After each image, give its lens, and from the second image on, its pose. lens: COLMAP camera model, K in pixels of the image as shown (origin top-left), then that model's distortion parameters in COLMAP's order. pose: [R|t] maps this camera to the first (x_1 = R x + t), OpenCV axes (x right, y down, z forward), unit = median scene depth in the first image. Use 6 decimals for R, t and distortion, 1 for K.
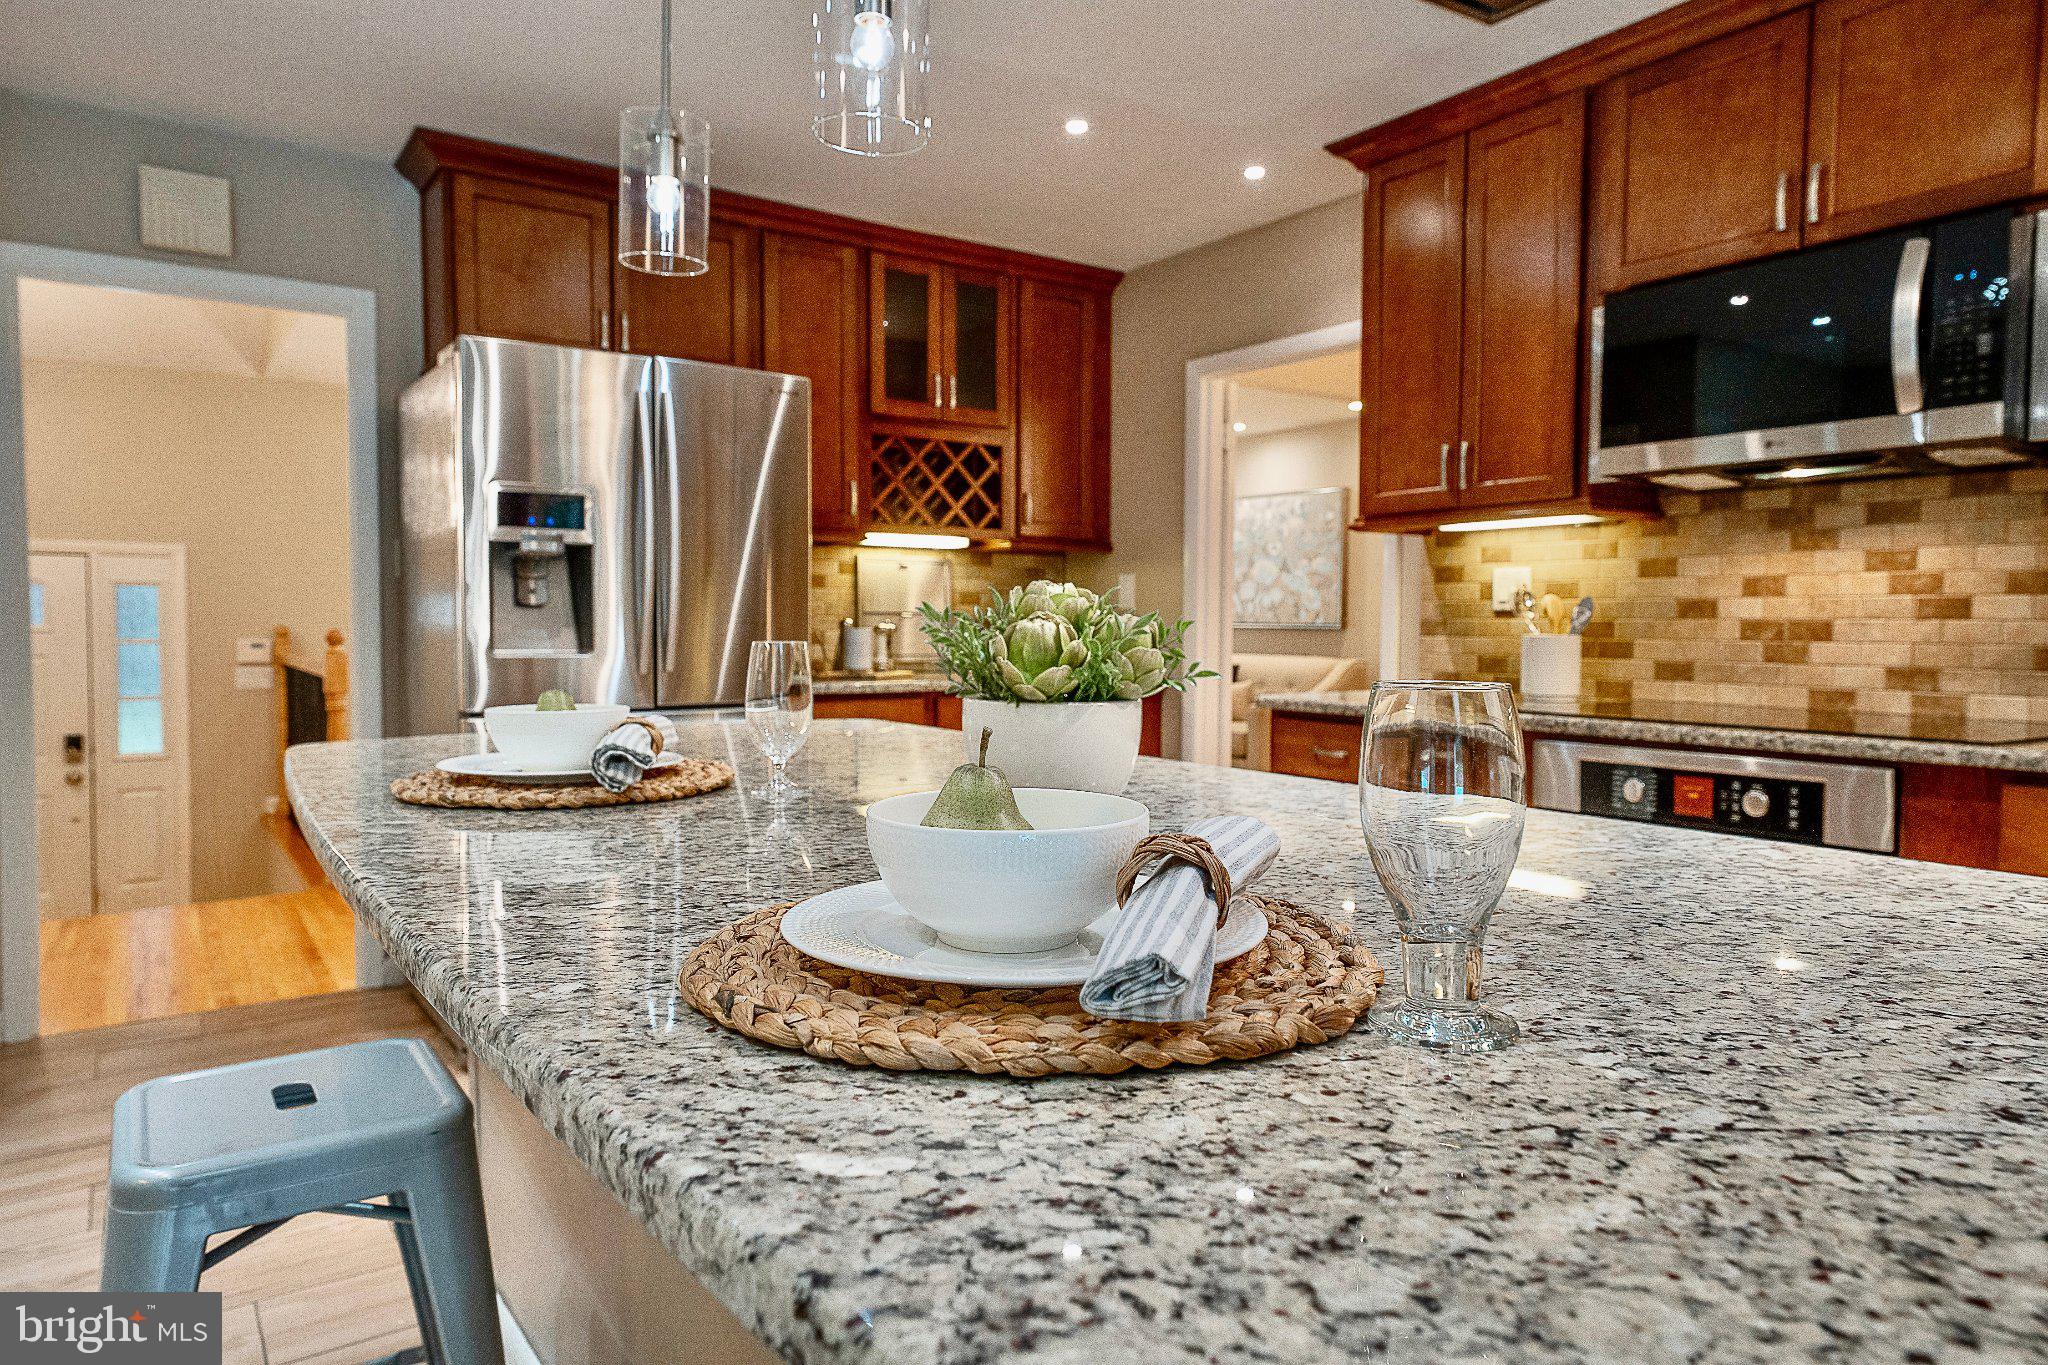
lens RADIAL K [[1298.8, 0, 1024.0], [0, 1298.8, 682.5], [0, 0, 1]] dist [0.029868, 0.000782]
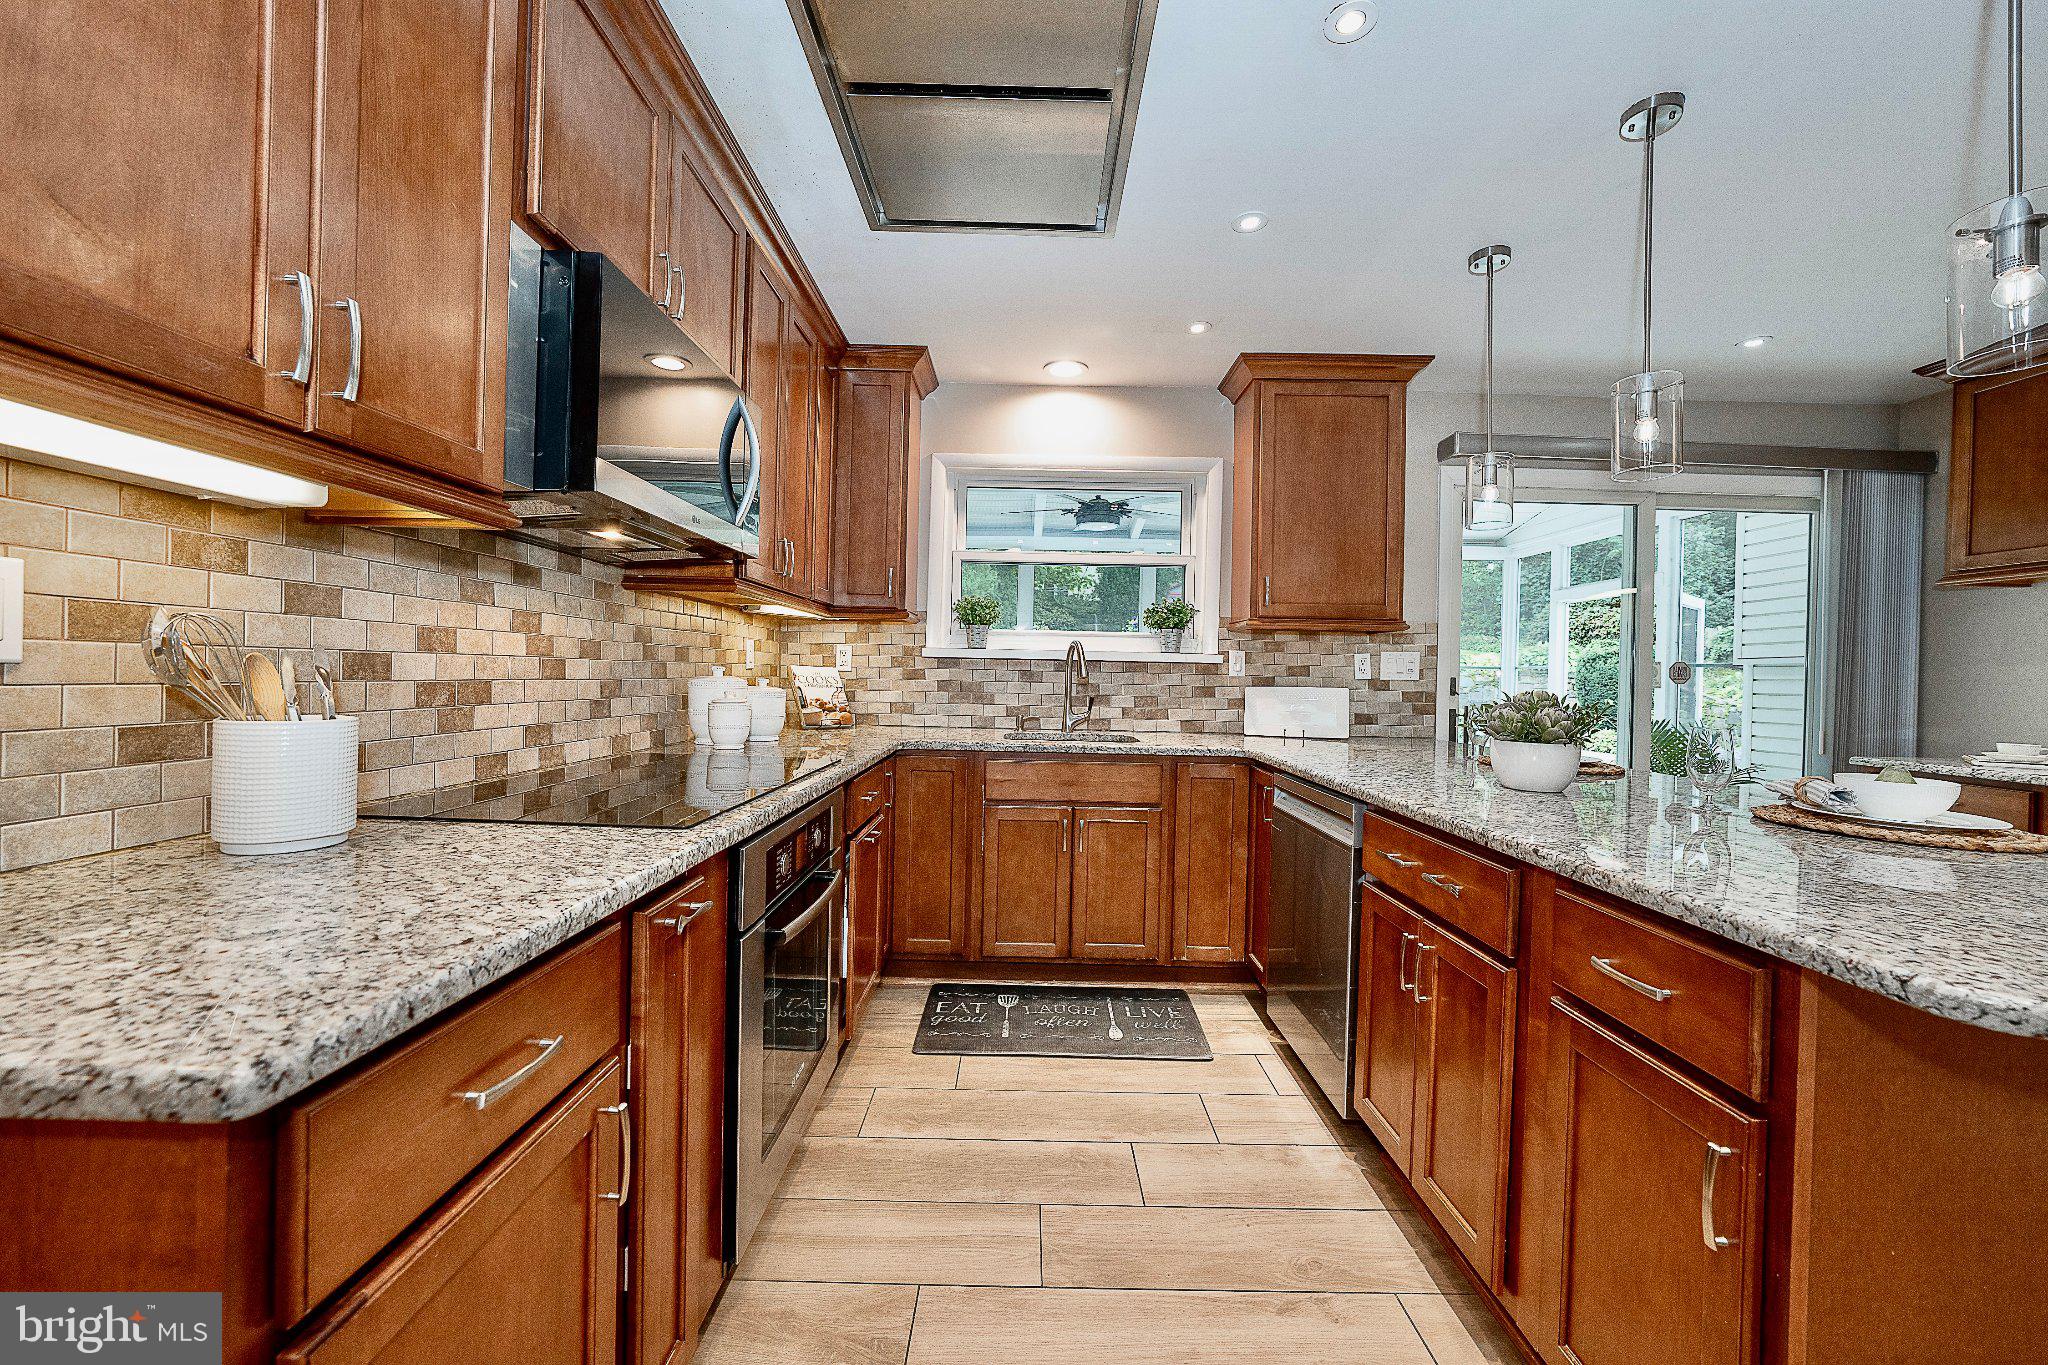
lens RADIAL K [[785.1, 0, 1024.5], [0, 785.1, 677.2], [0, 0, 1]] dist [-0.035922, 0.010358]
pose [[-0.814443, -0.025106, 0.579700, -0.004422], [0.003024, 0.998866, 0.047508, -0.056612], [-0.580236, 0.040446, -0.813444, 0.929024]]
